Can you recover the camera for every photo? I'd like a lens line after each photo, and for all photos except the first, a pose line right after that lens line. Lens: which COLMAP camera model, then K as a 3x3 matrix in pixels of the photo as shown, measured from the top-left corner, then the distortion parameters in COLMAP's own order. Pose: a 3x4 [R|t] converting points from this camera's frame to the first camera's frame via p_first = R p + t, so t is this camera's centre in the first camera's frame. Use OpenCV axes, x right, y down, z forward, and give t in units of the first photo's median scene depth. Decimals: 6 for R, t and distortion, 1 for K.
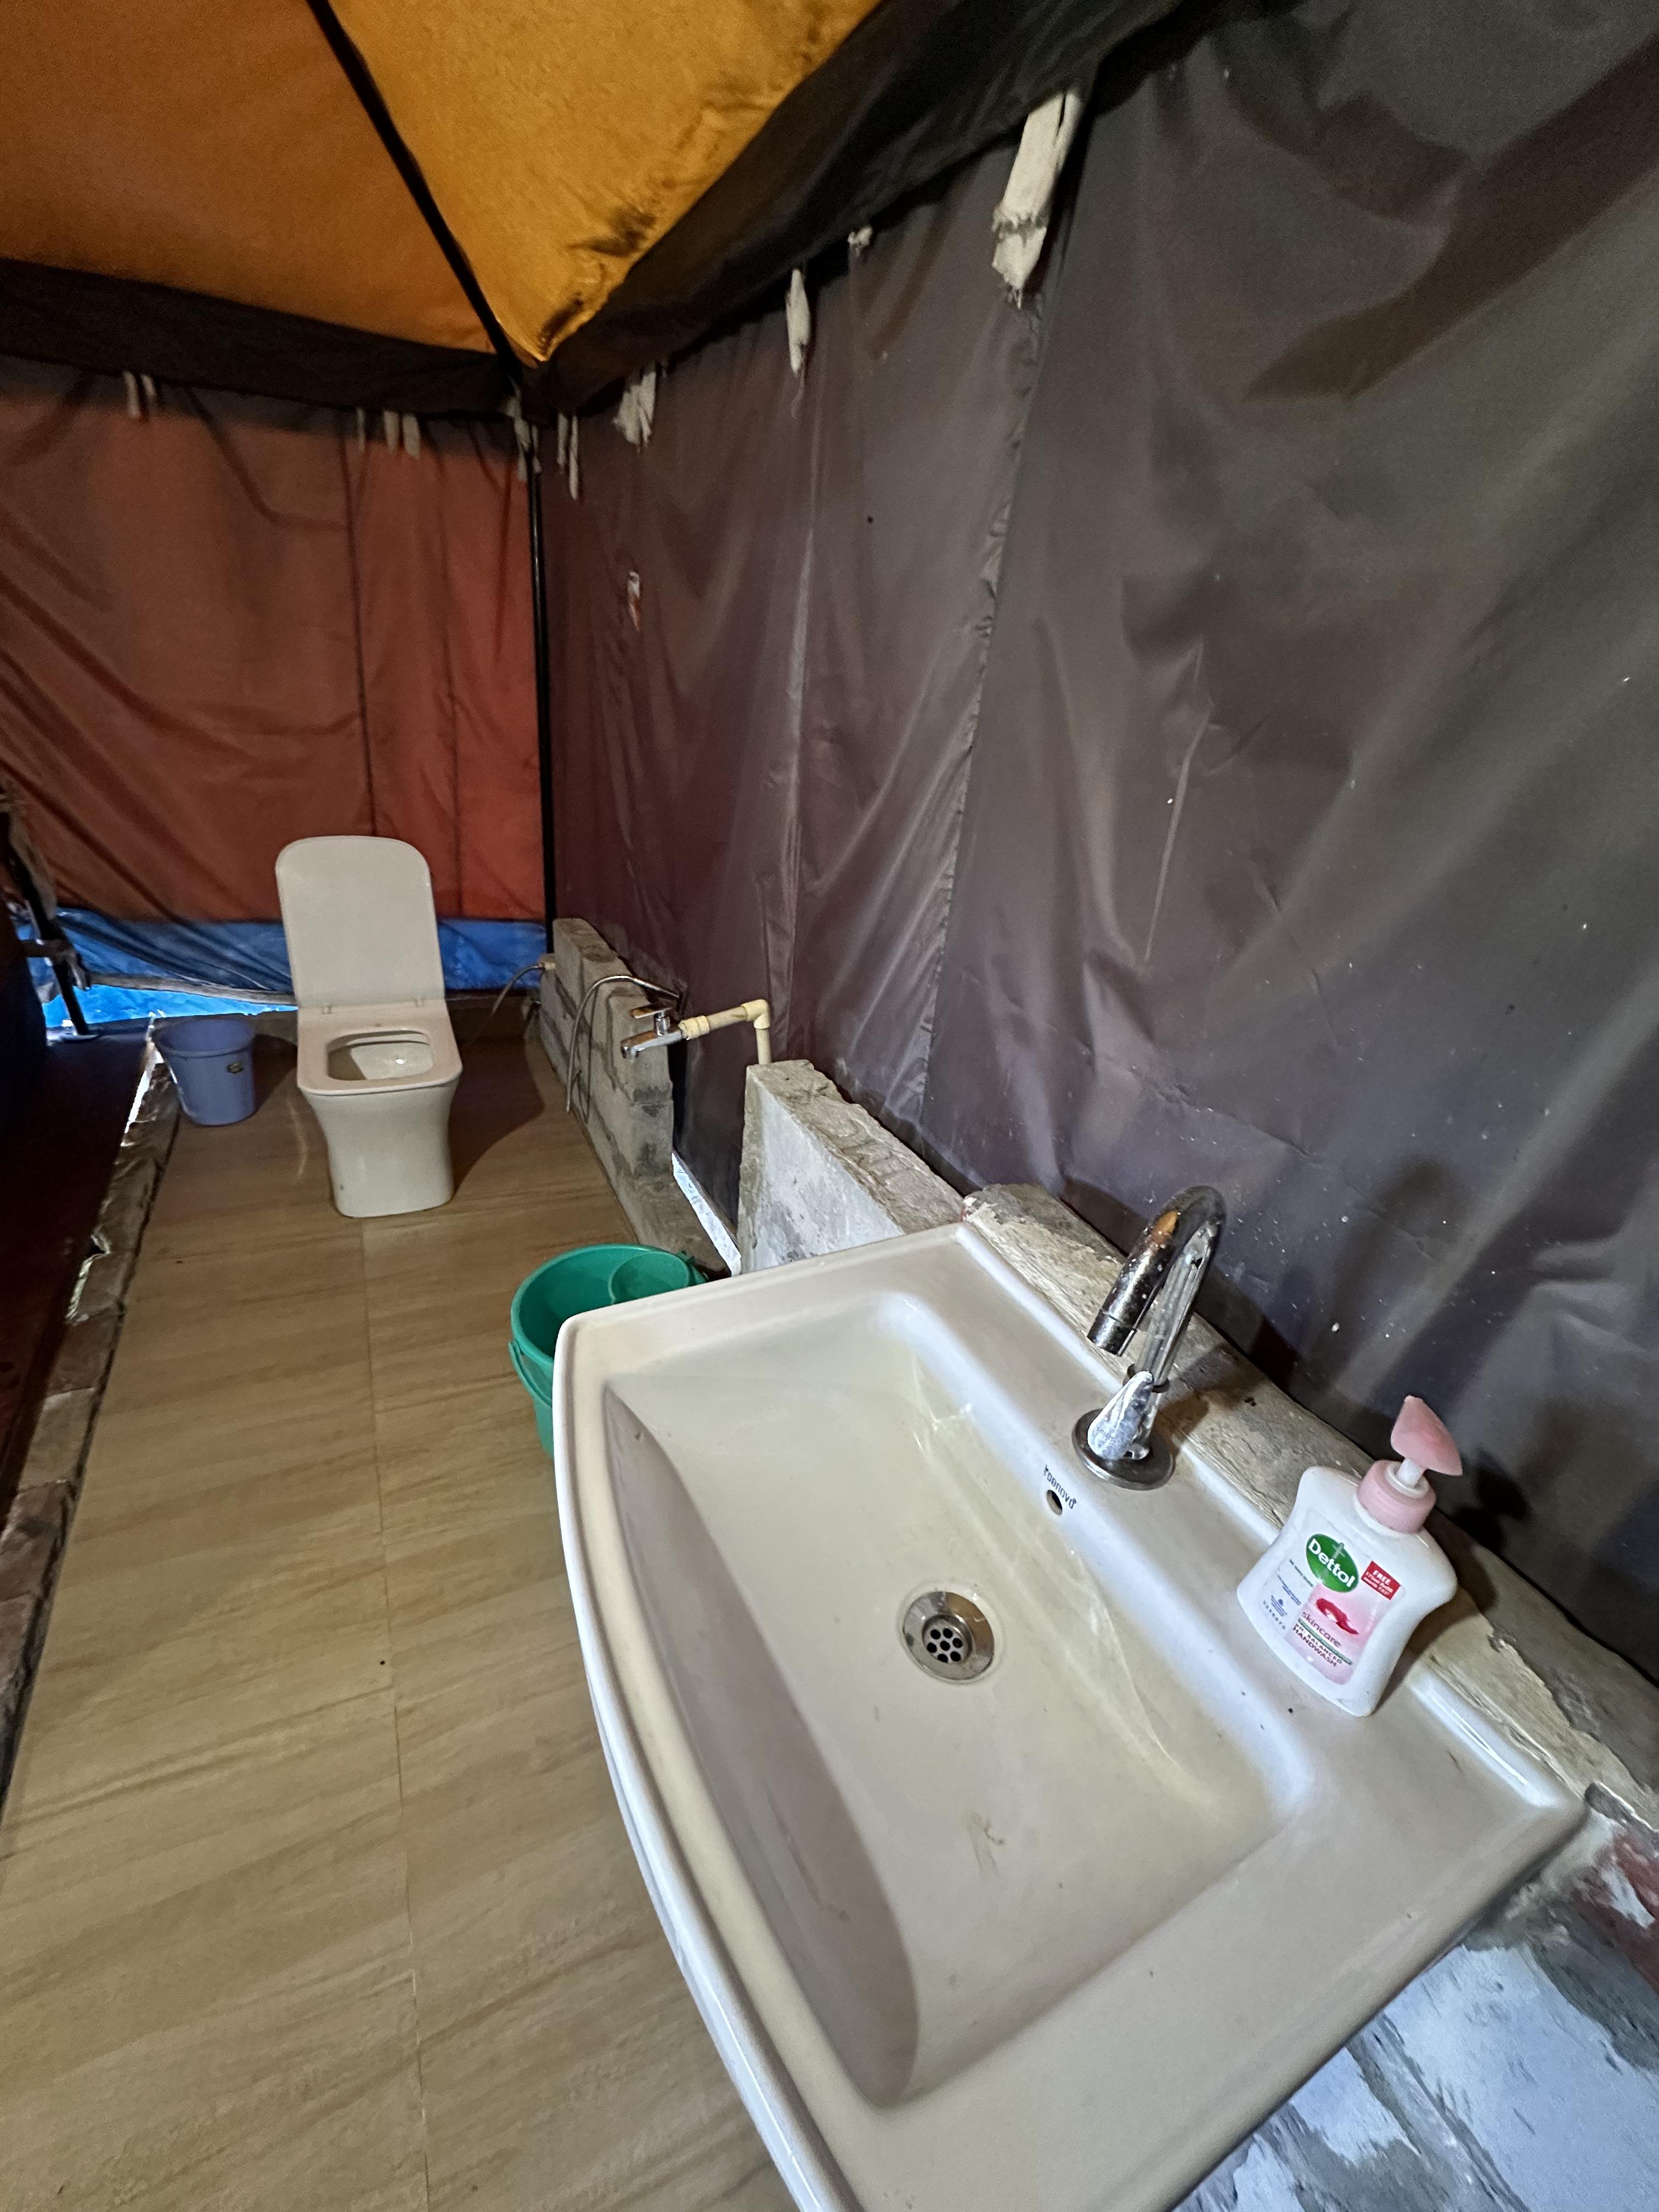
lens RADIAL K [[874.9, 0, 821.2], [0, 874.9, 1097.7], [0, 0, 1]] dist [0.000366, 0.000366]
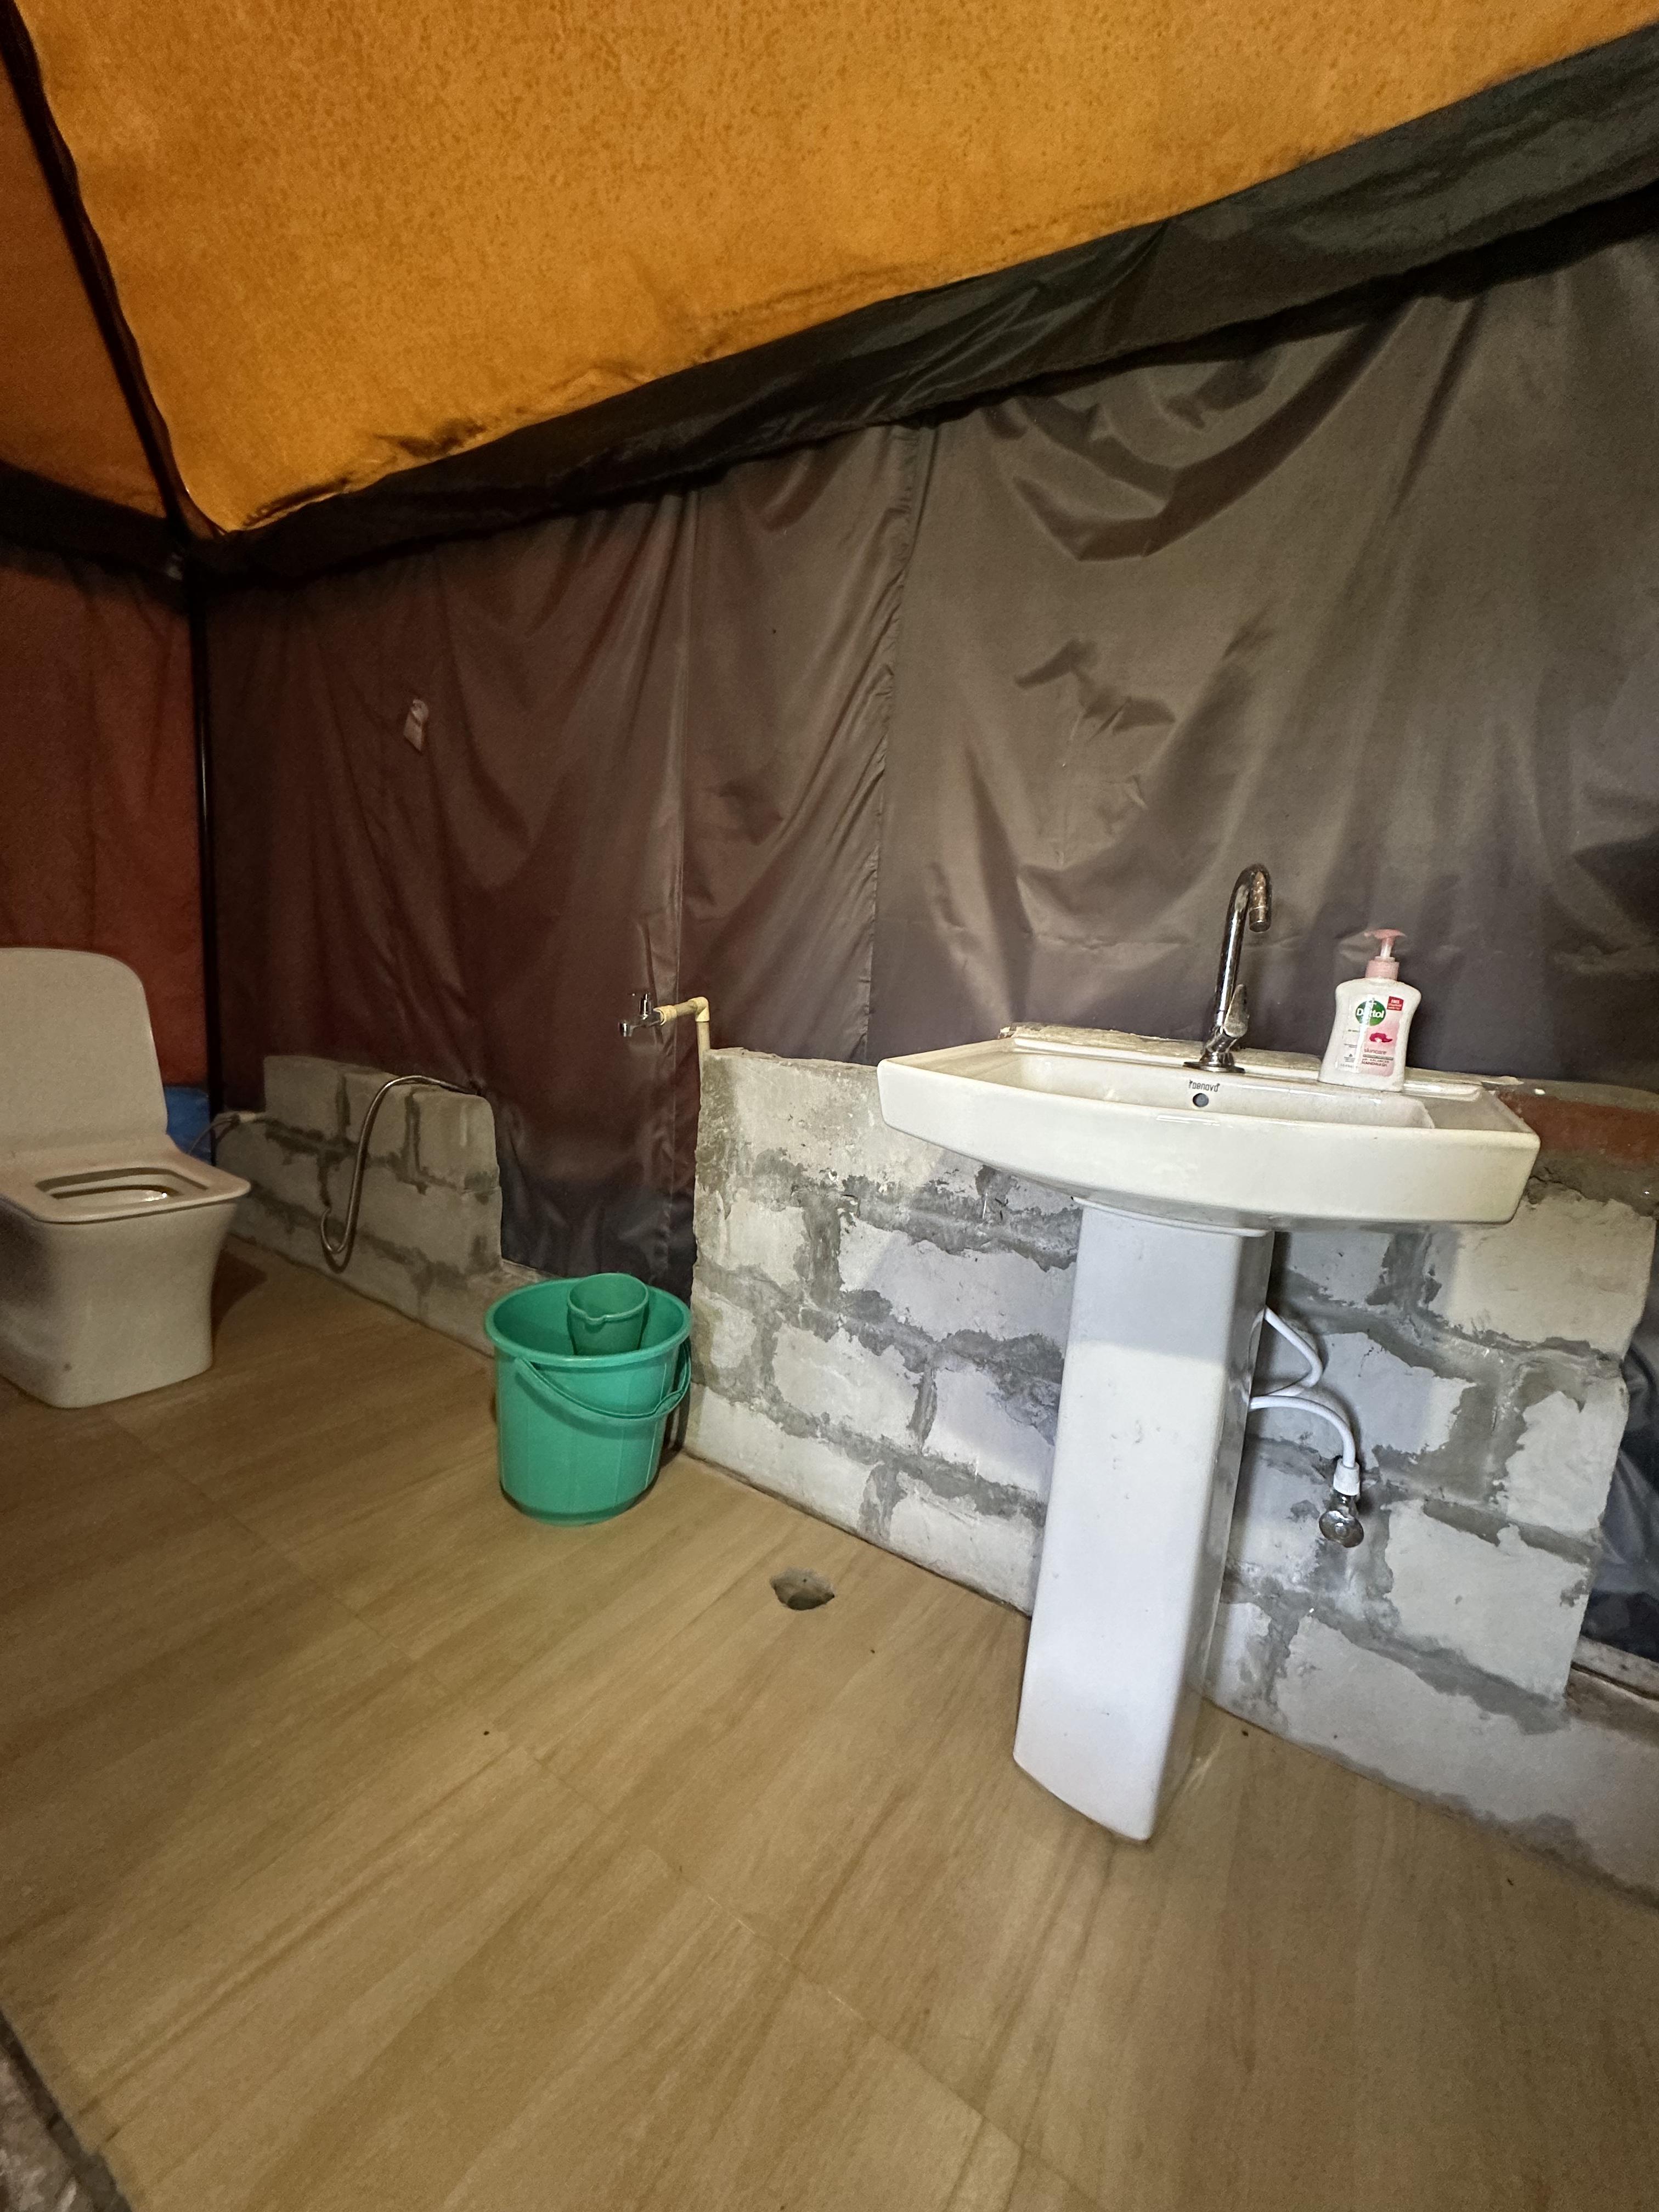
lens RADIAL K [[874.9, 0, 821.2], [0, 874.9, 1097.7], [0, 0, 1]] dist [0.000366, 0.000366]
pose [[0.855182, -0.112631, 0.505943, -0.528675], [0.237735, 0.952612, -0.189770, 0.273818], [-0.460593, 0.282568, 0.841433, -0.020561]]
